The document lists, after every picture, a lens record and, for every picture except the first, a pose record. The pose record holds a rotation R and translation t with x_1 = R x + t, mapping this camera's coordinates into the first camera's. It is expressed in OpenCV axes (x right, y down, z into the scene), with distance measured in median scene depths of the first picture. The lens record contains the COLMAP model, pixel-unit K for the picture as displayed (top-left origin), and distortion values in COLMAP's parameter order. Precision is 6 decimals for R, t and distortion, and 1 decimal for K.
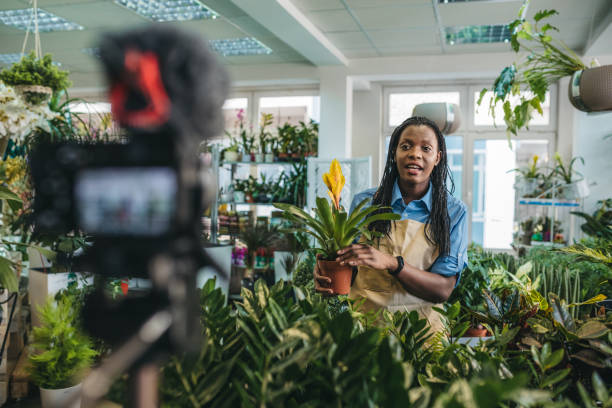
lens RADIAL K [[579.6, 0, 307.0], [0, 579.6, 208.7], [0, 0, 1]] dist [-0.032742, 0.000000]
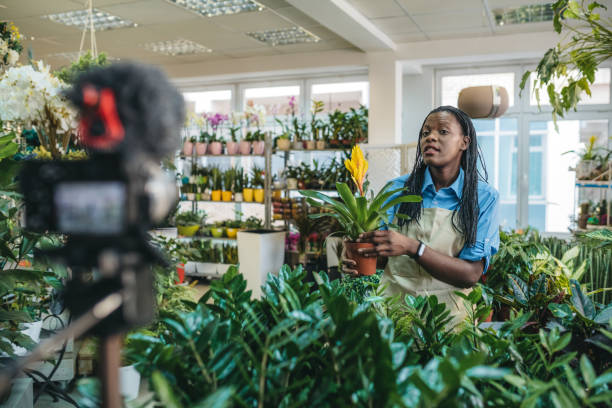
lens RADIAL K [[579.6, 0, 307.4], [0, 579.6, 208.0], [0, 0, 1]] dist [-0.032742, 0.000000]
pose [[0.994292, -0.011616, -0.106059, 0.019780], [0.014286, 0.999599, 0.024445, -0.002401], [0.105732, -0.025821, 0.994059, -0.014062]]
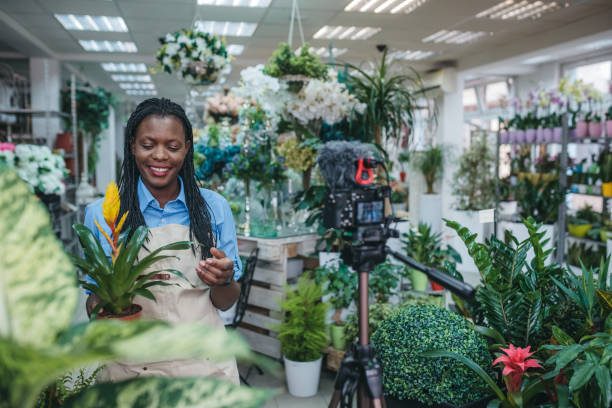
lens RADIAL K [[579.3, 0, 303.6], [0, 579.3, 201.2], [0, 0, 1]] dist [-0.034174, 0.000000]
pose [[0.463543, 0.054477, -0.884398, 0.296701], [-0.019370, 0.998493, 0.051352, -0.020592], [0.885863, -0.006674, 0.463900, 0.306292]]
